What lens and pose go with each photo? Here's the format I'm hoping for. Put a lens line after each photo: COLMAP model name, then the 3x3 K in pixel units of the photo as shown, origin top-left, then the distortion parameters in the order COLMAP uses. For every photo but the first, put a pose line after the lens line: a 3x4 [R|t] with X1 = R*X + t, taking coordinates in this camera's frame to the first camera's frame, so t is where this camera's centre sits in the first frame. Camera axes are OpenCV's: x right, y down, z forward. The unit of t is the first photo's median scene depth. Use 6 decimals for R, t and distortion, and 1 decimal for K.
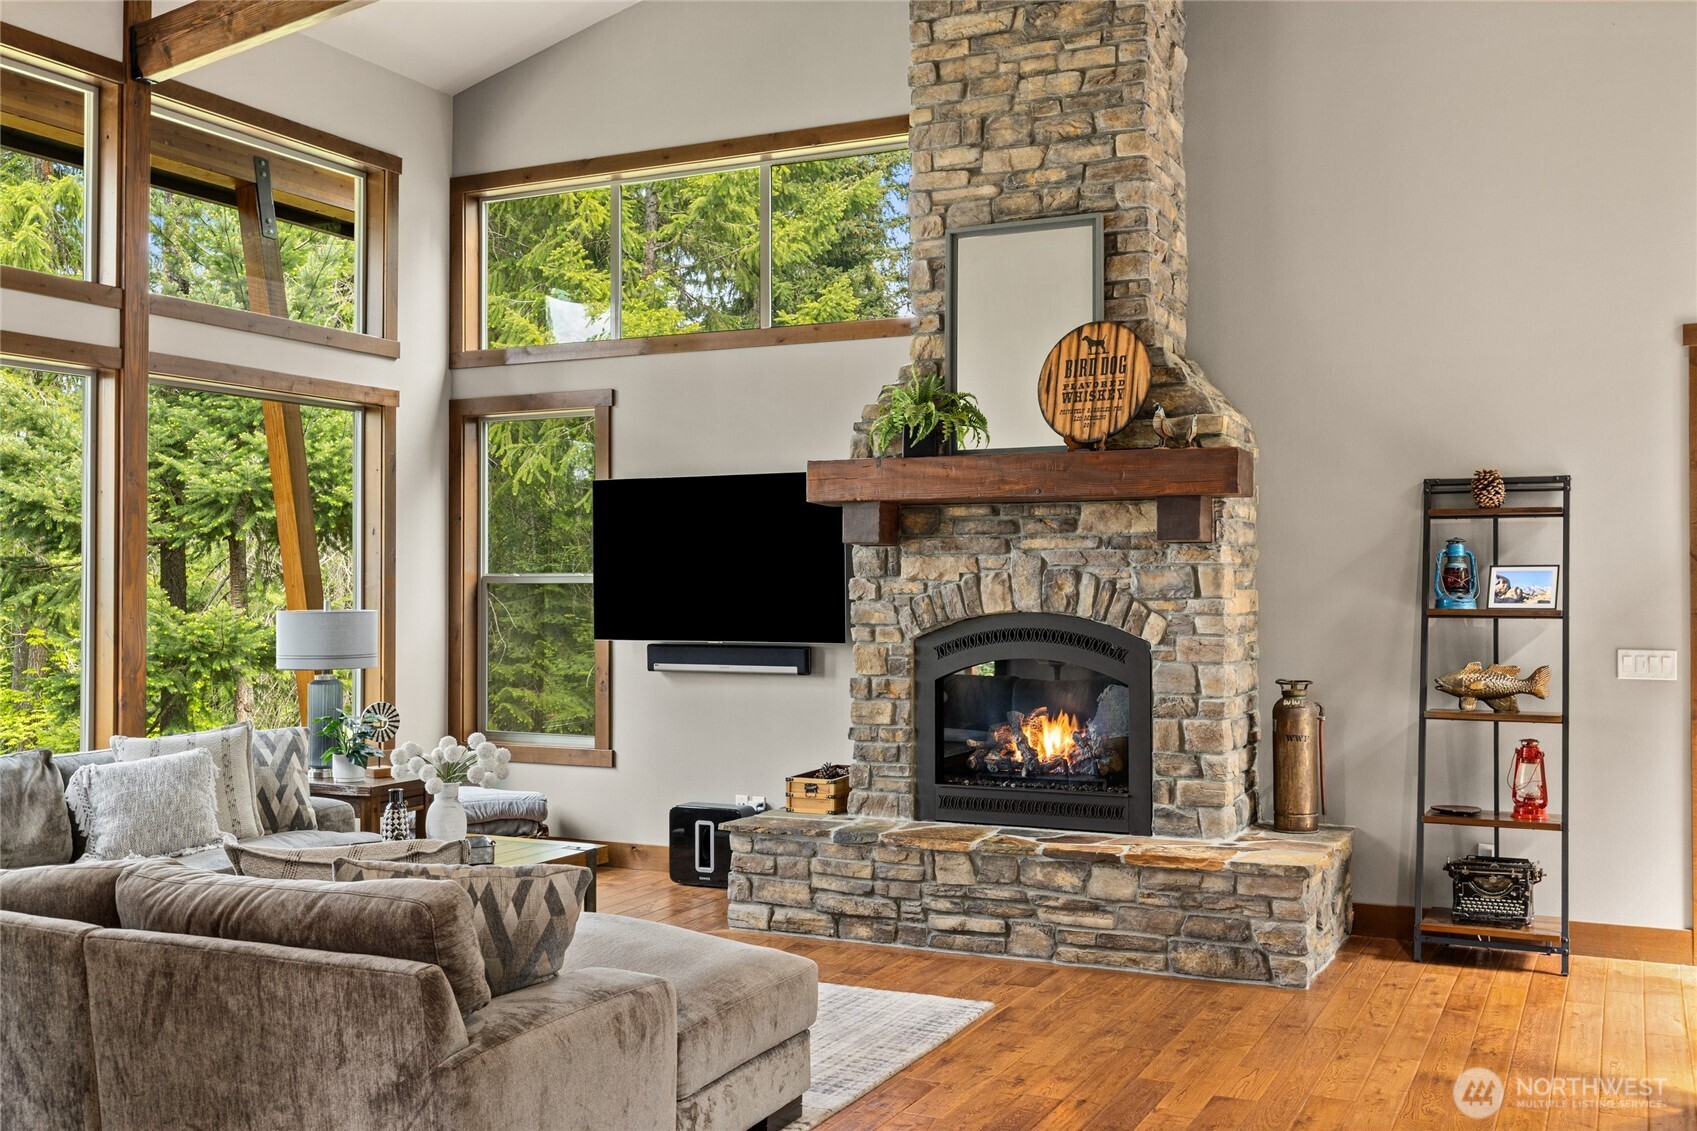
lens RADIAL K [[1636.6, 0, 843.3], [0, 1636.6, 564.5], [0, 0, 1]] dist [0.005241, 0.000000]
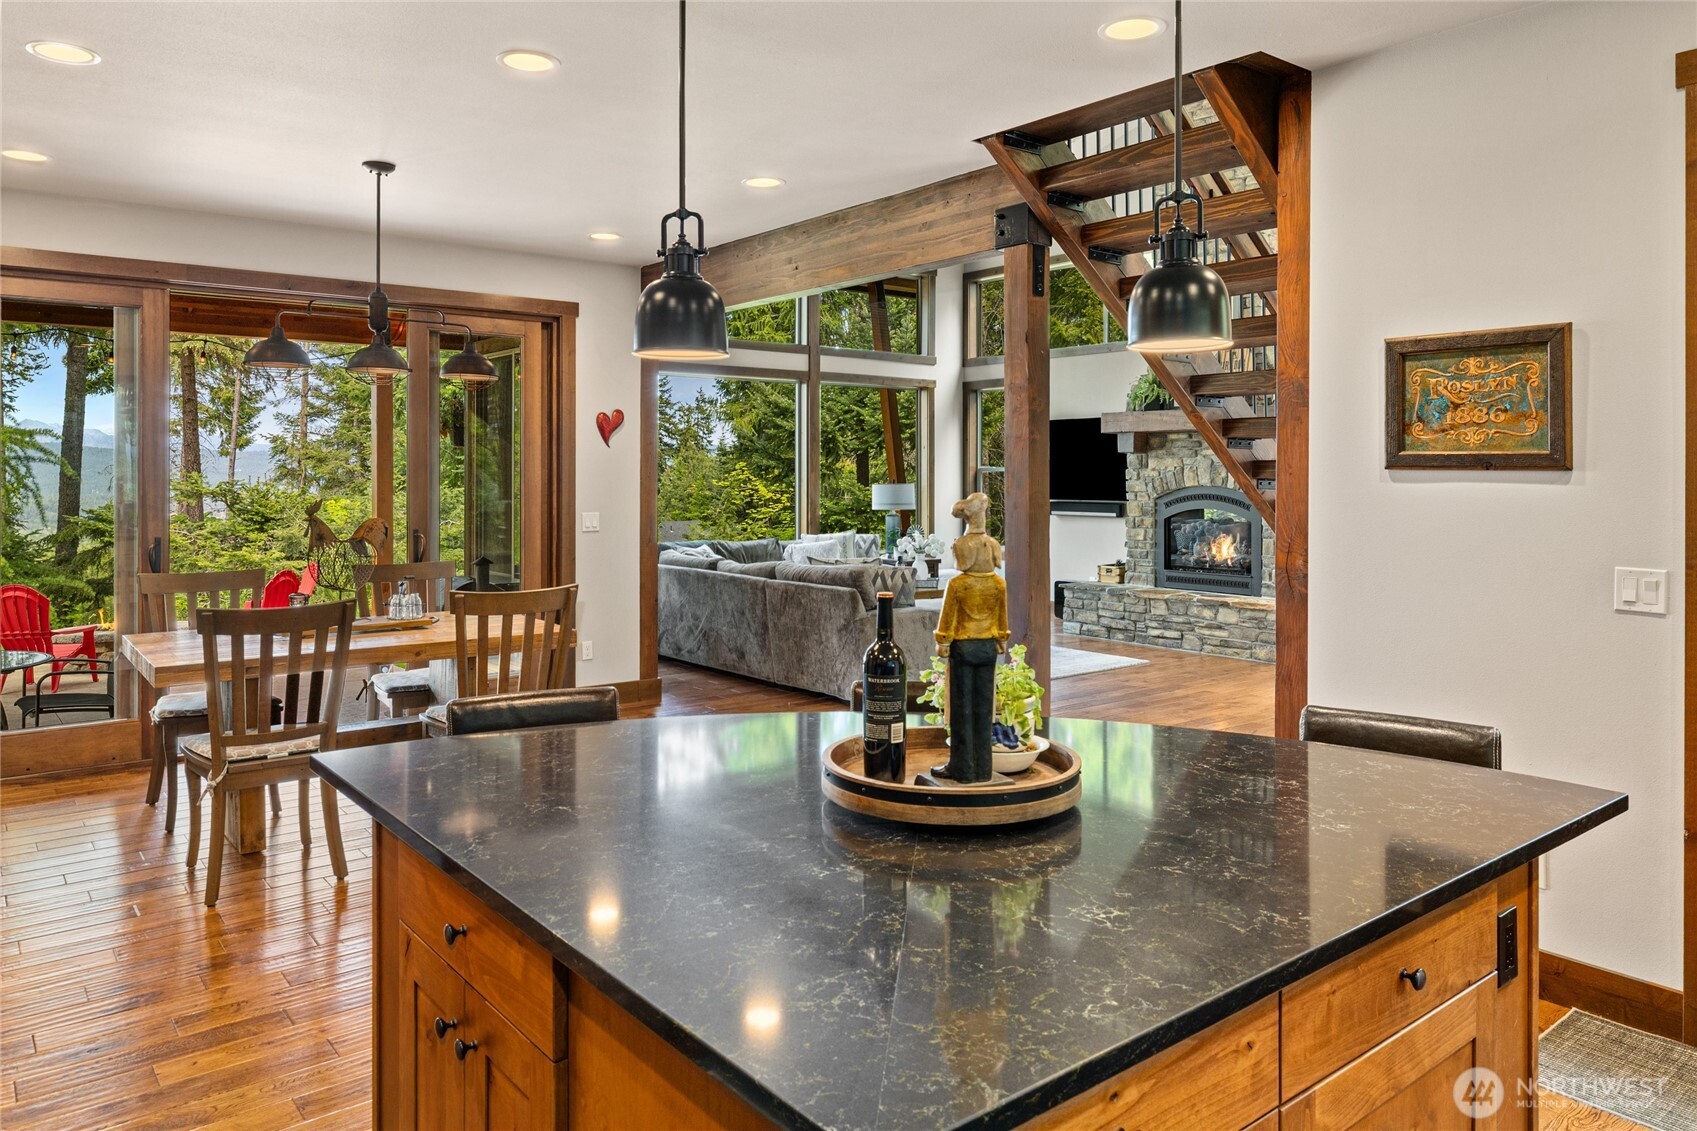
lens RADIAL K [[1134.6, 0, 845.4], [0, 1134.6, 484.7], [0, 0, 1]] dist [-0.004255, 0.001196]
pose [[0.903704, 0.005947, -0.428116, 0.316648], [0.003586, 0.999763, 0.021459, -0.004186], [0.428143, -0.020928, 0.903469, -0.470083]]
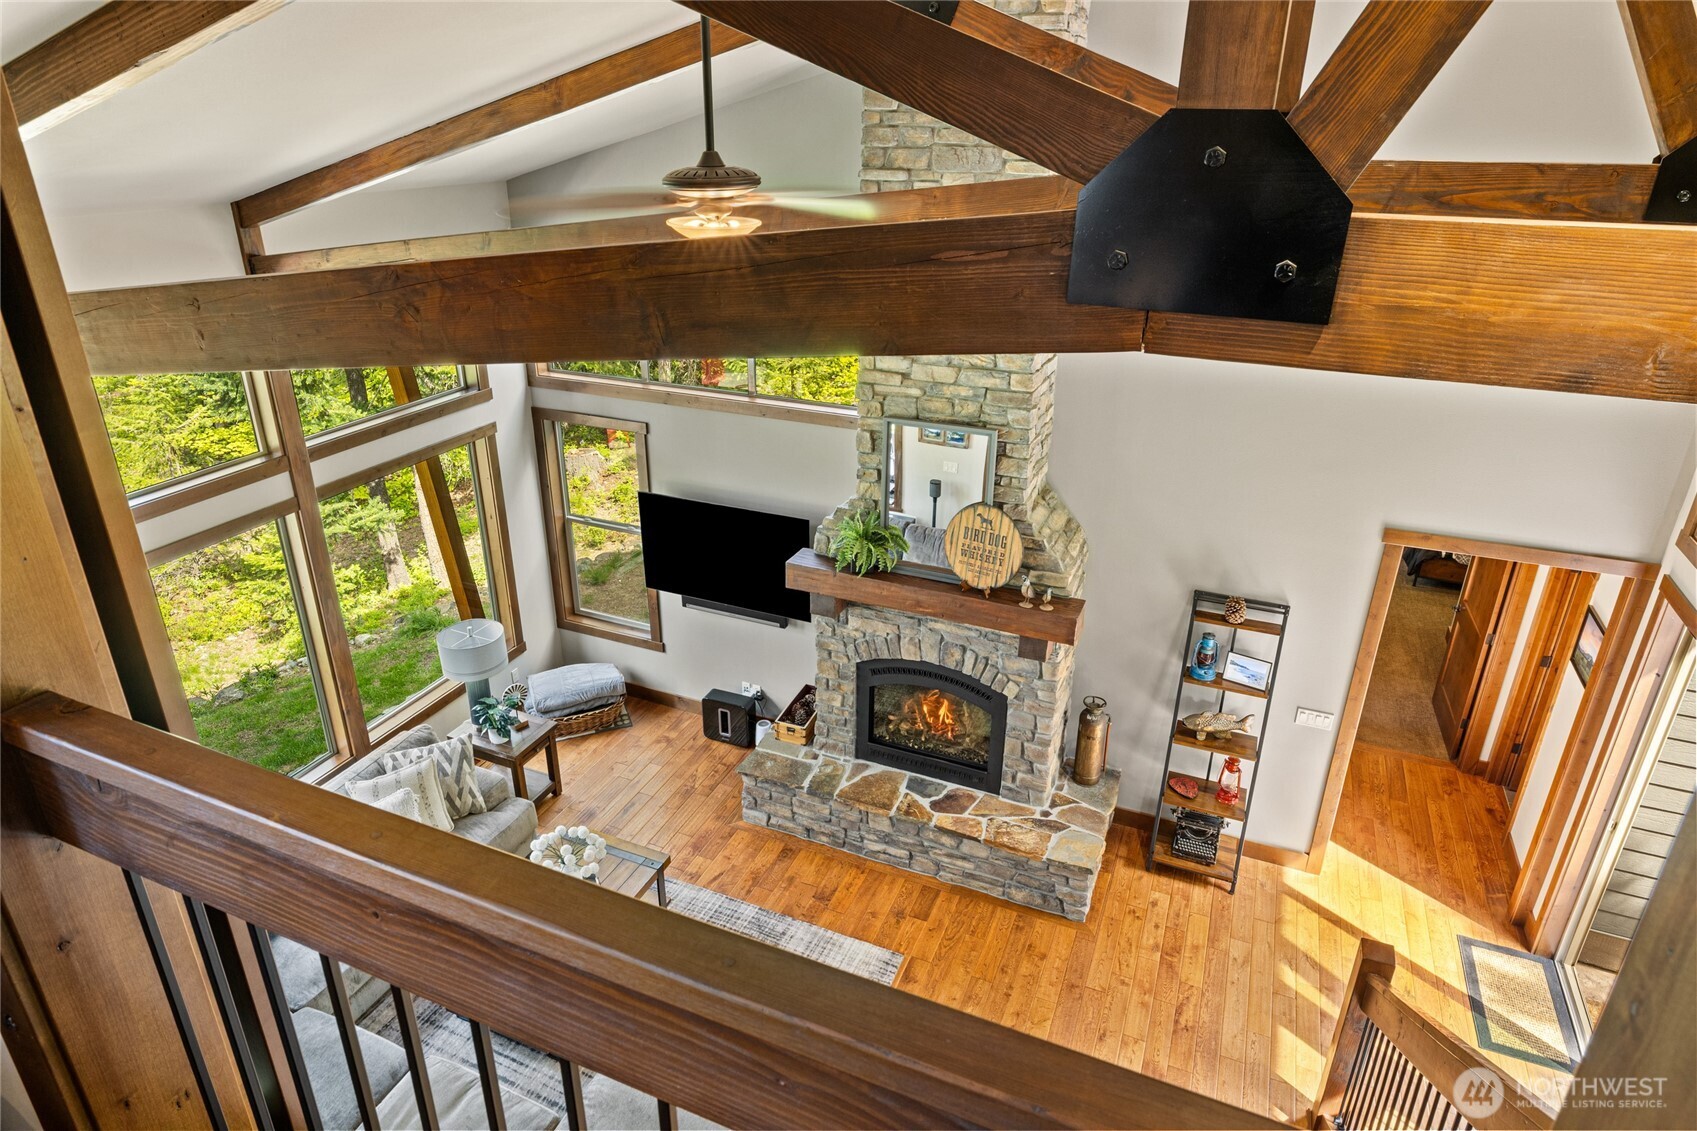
lens RADIAL K [[989.8, 0, 842.6], [0, 989.8, 560.3], [0, 0, 1]] dist [-0.000856, 0.001020]
pose [[0.998903, -0.011156, 0.045477, -0.012216], [-0.008521, 0.911683, 0.410805, -0.451958], [-0.046044, -0.410742, 0.910588, 0.192519]]
